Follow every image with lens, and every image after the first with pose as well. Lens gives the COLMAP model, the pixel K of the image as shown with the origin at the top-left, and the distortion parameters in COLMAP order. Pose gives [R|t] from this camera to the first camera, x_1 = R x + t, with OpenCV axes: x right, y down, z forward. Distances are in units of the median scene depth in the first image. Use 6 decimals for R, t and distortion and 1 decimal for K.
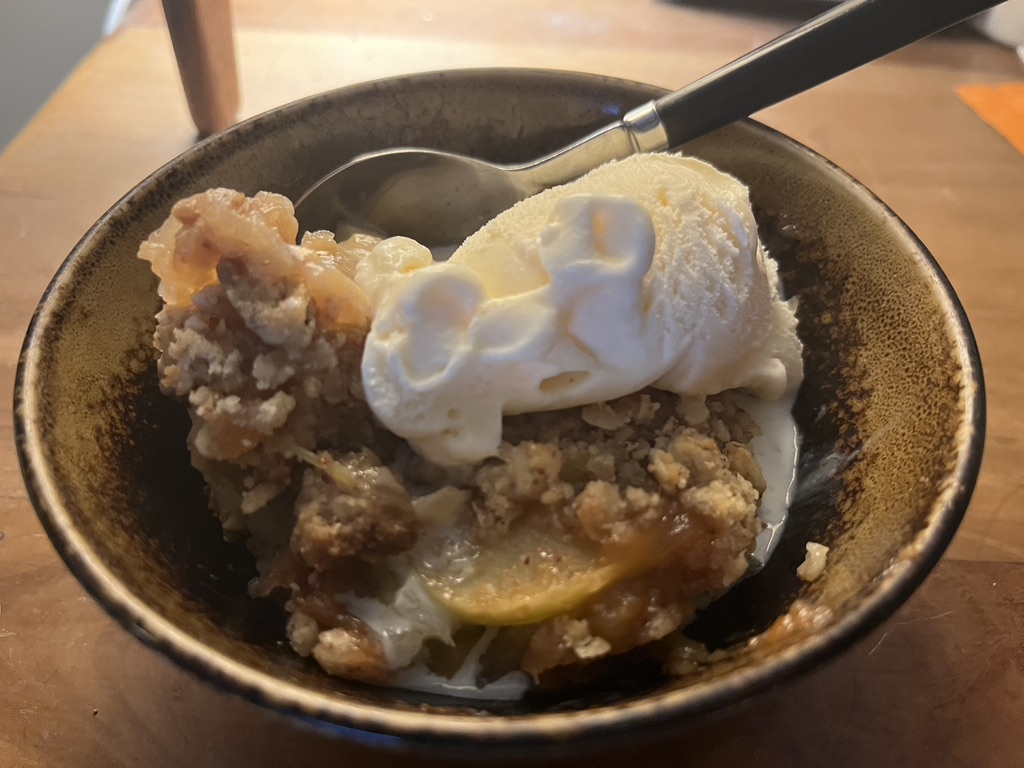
lens RADIAL K [[822.3, 0, 513.4], [0, 822.3, 389.3], [0, 0, 1]] dist [0.011835, -0.037422]
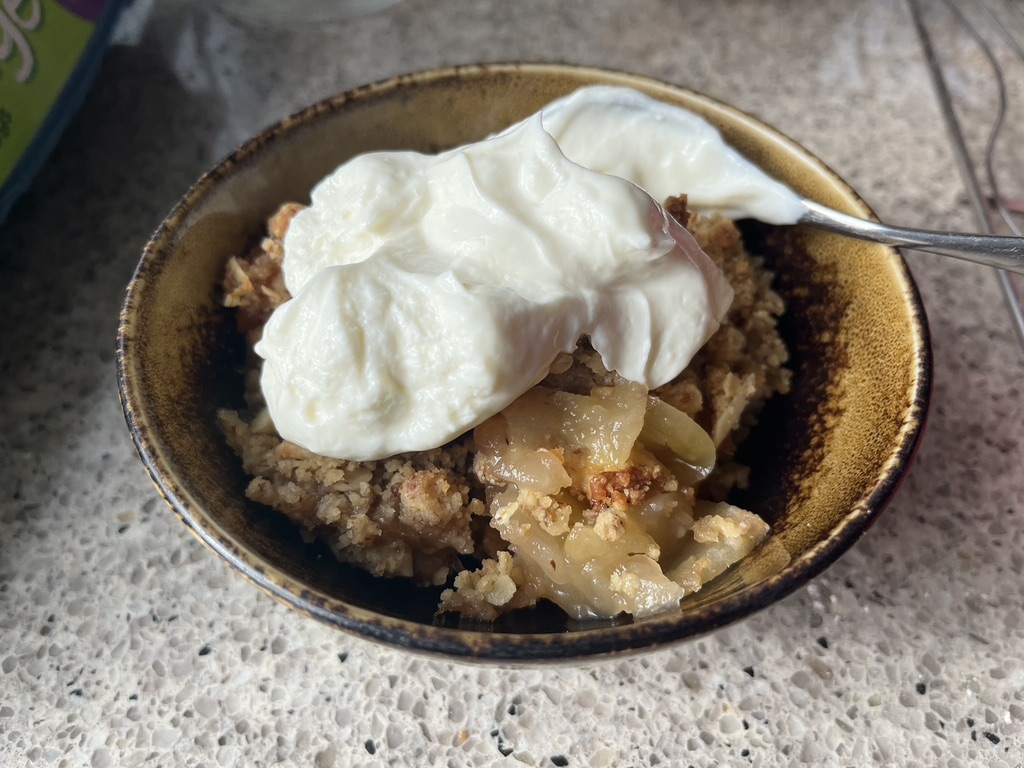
lens RADIAL K [[822.3, 0, 510.5], [0, 822.3, 383.2], [0, 0, 1]] dist [0.011835, -0.037422]
pose [[0.981645, 0.146416, -0.122209, 0.129189], [-0.137928, 0.987577, 0.075285, -0.058021], [0.131714, -0.057047, 0.989645, -0.153581]]
